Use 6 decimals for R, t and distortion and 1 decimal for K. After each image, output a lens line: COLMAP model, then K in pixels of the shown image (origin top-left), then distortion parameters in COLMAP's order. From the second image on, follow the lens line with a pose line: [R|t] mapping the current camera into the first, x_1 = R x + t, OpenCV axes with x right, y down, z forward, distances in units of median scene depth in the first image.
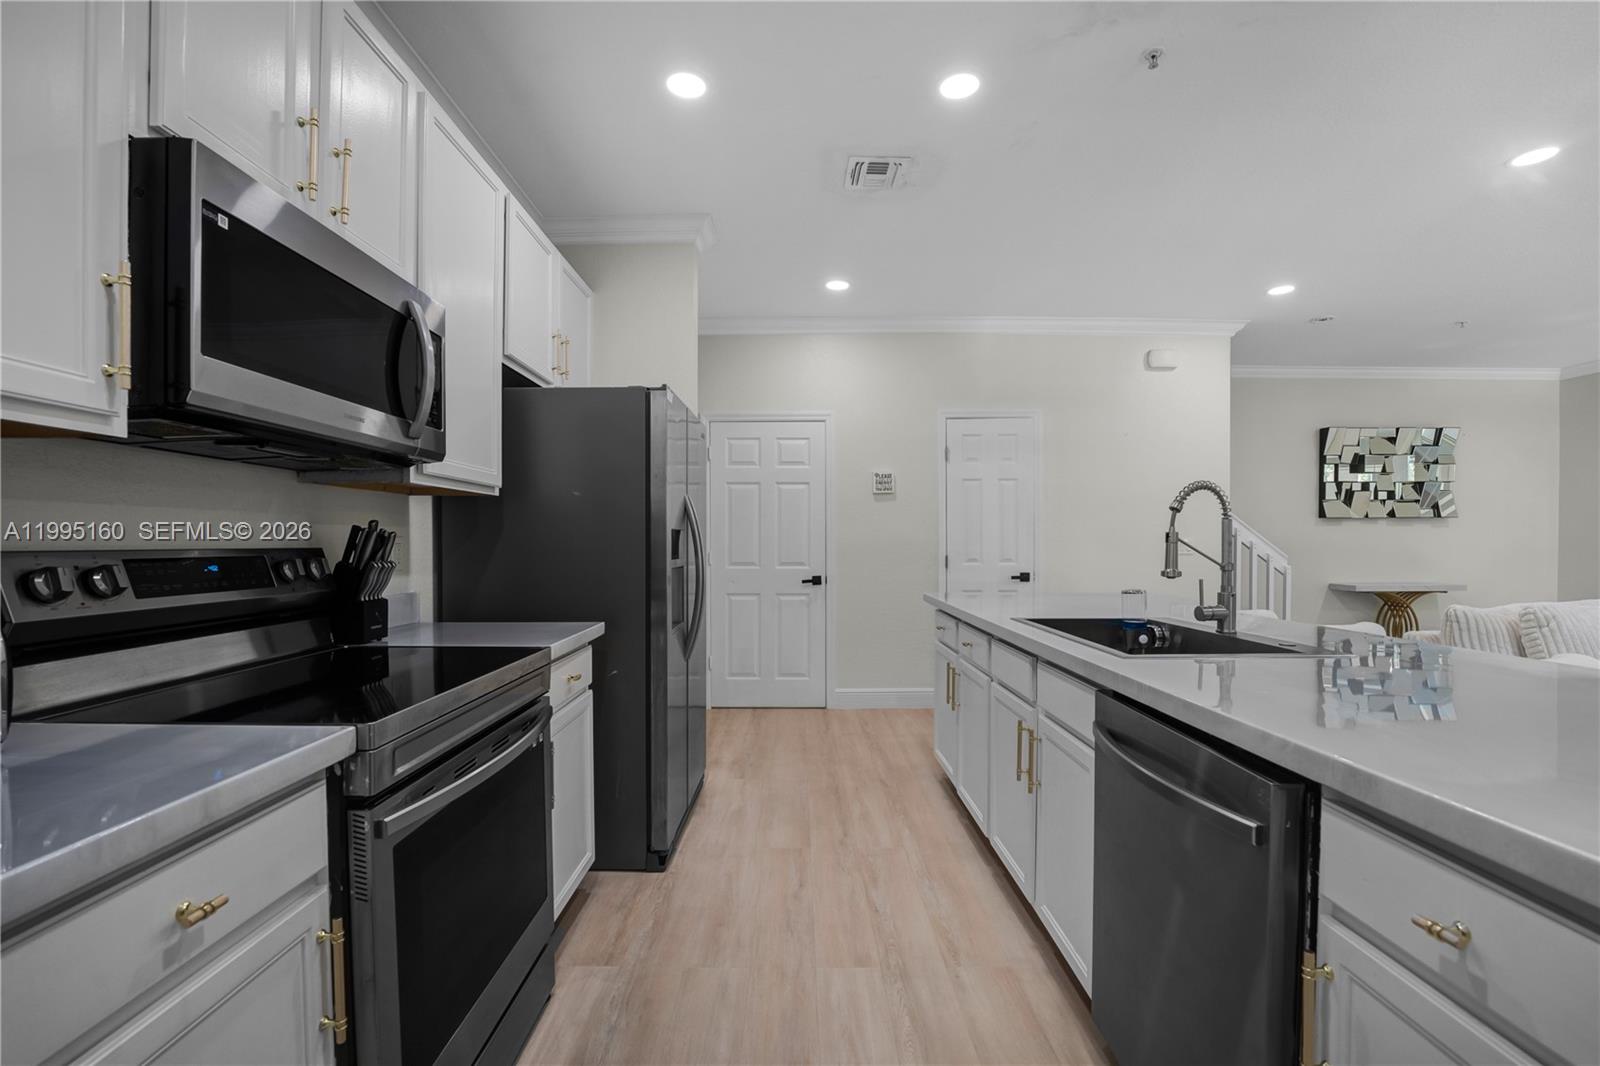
lens RADIAL K [[669.4, 0, 800.0], [0, 669.4, 533.0], [0, 0, 1]] dist [-0.027998, 0.003837]
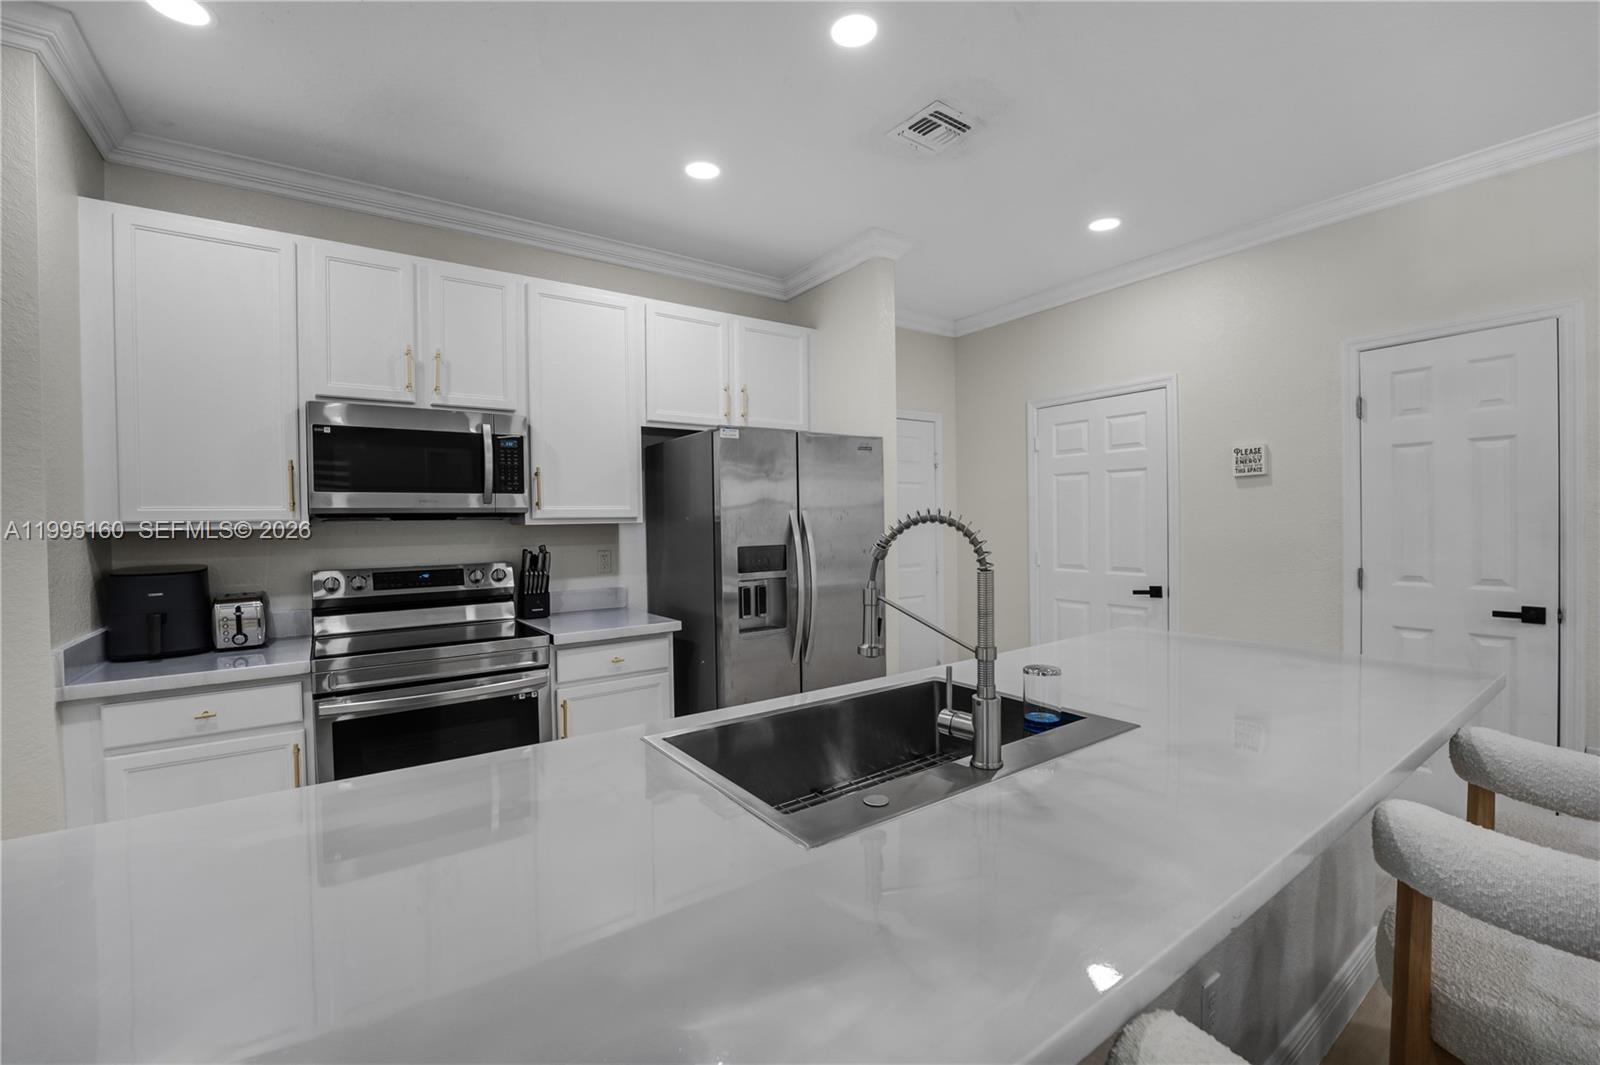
lens RADIAL K [[675.8, 0, 835.3], [0, 675.8, 510.9], [0, 0, 1]] dist [-0.023981, -0.000054]
pose [[0.590506, -0.016074, -0.806873, 0.441495], [0.024867, 0.999689, -0.001717, -0.032397], [0.806650, -0.019051, 0.590723, 0.230381]]
